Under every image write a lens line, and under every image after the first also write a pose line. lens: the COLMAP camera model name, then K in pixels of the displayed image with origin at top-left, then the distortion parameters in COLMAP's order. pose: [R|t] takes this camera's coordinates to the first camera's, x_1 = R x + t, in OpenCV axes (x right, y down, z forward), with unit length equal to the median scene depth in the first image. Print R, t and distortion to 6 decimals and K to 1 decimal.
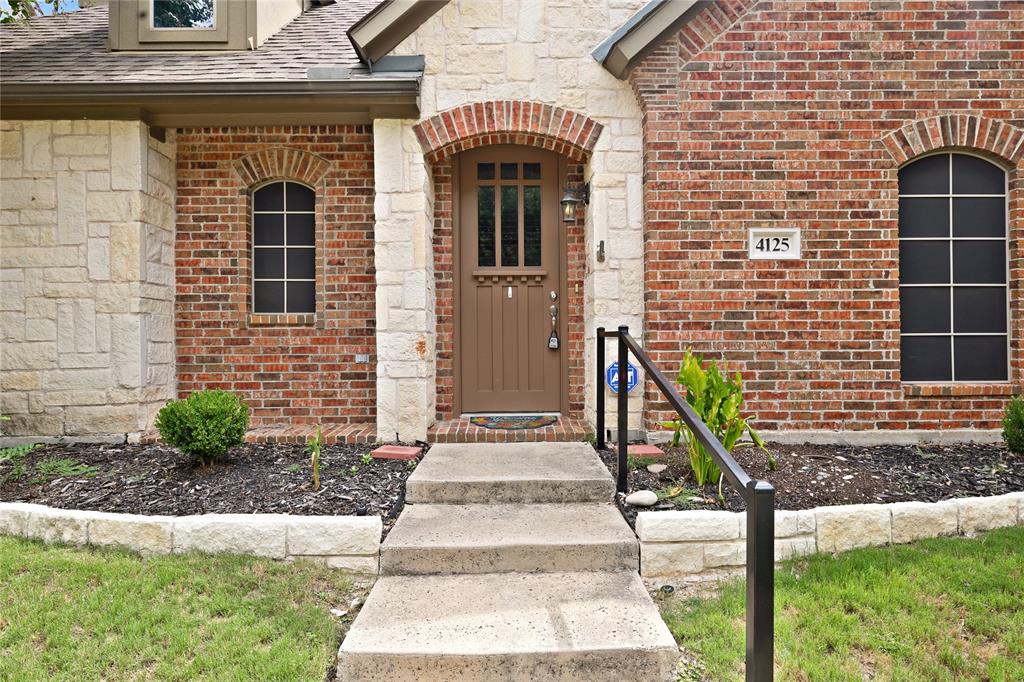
lens RADIAL K [[569.2, 0, 487.2], [0, 569.2, 344.5], [0, 0, 1]] dist [0.001264, 0.000233]
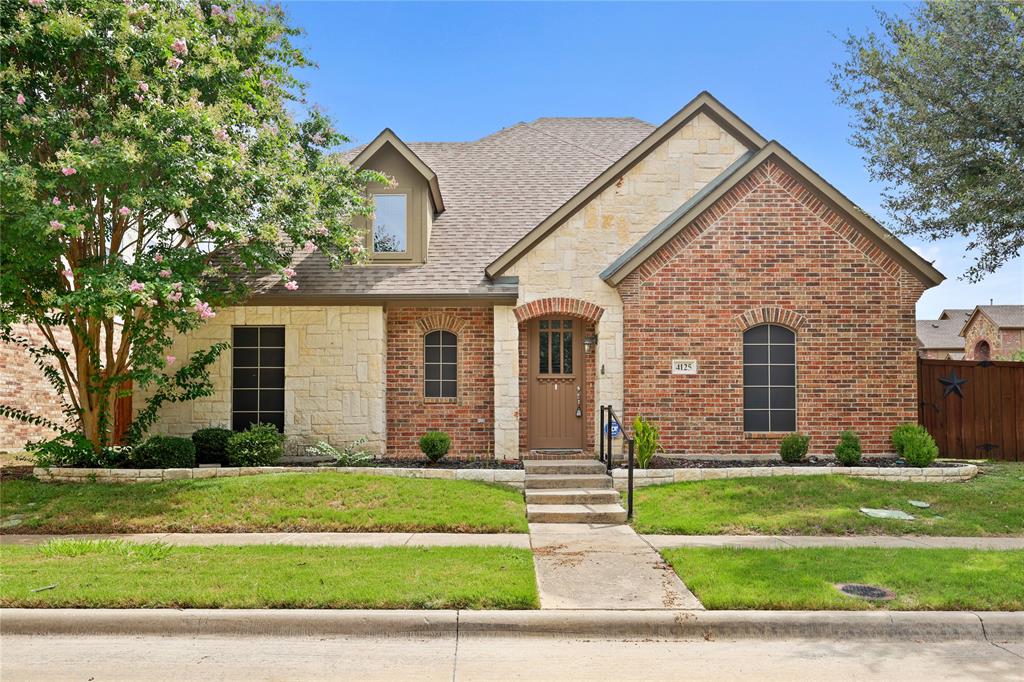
lens RADIAL K [[730.8, 0, 437.9], [0, 730.8, 416.9], [0, 0, 1]] dist [-0.003445, -0.003306]
pose [[0.999005, 0.005488, -0.044260, -0.297943], [-0.005923, 0.999935, -0.009714, 0.043216], [0.044204, 0.009967, 0.998973, -1.778272]]
